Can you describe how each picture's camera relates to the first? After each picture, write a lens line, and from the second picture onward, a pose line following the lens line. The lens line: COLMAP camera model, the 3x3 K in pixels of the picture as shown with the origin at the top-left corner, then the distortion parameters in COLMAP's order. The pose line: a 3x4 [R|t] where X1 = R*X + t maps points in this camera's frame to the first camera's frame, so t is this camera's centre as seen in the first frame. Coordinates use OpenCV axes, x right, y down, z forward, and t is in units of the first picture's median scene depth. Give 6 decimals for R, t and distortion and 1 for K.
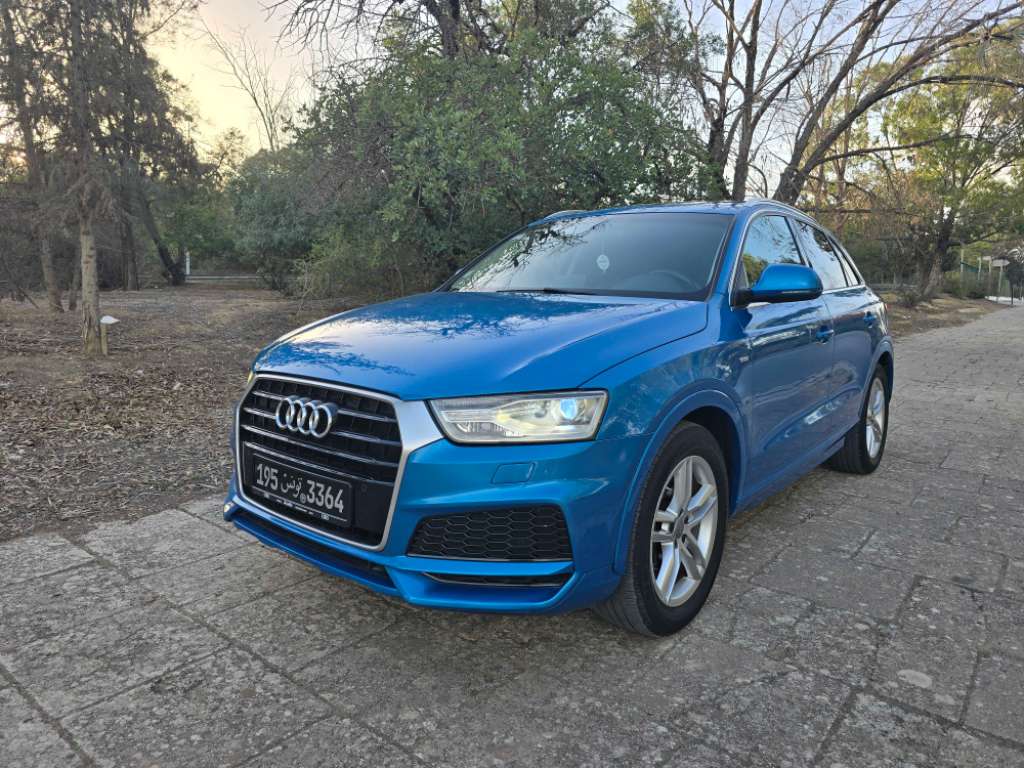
lens RADIAL K [[692.2, 0, 503.0], [0, 692.2, 394.9], [0, 0, 1]] dist [0.061417, -0.039084]
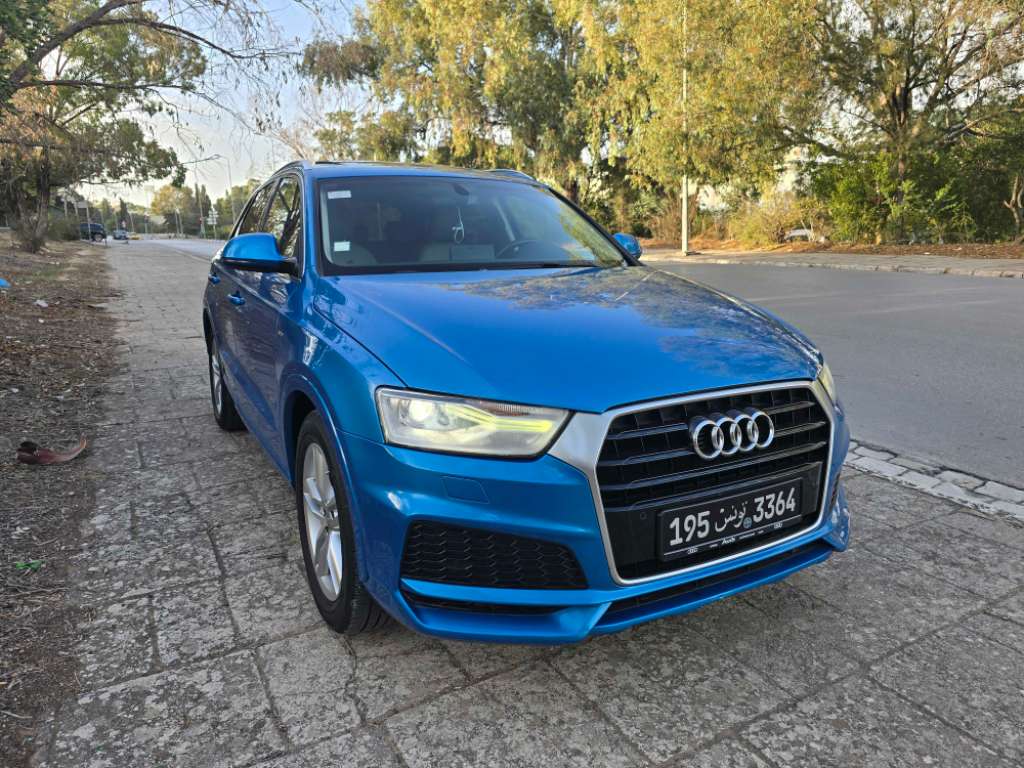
lens RADIAL K [[692.2, 0, 506.7], [0, 692.2, 385.0], [0, 0, 1]] dist [0.061417, -0.039084]
pose [[0.336749, -0.210765, 0.917703, -1.192317], [0.154175, 0.973815, 0.167078, -0.222600], [-0.928886, 0.085223, 0.360426, 0.966869]]
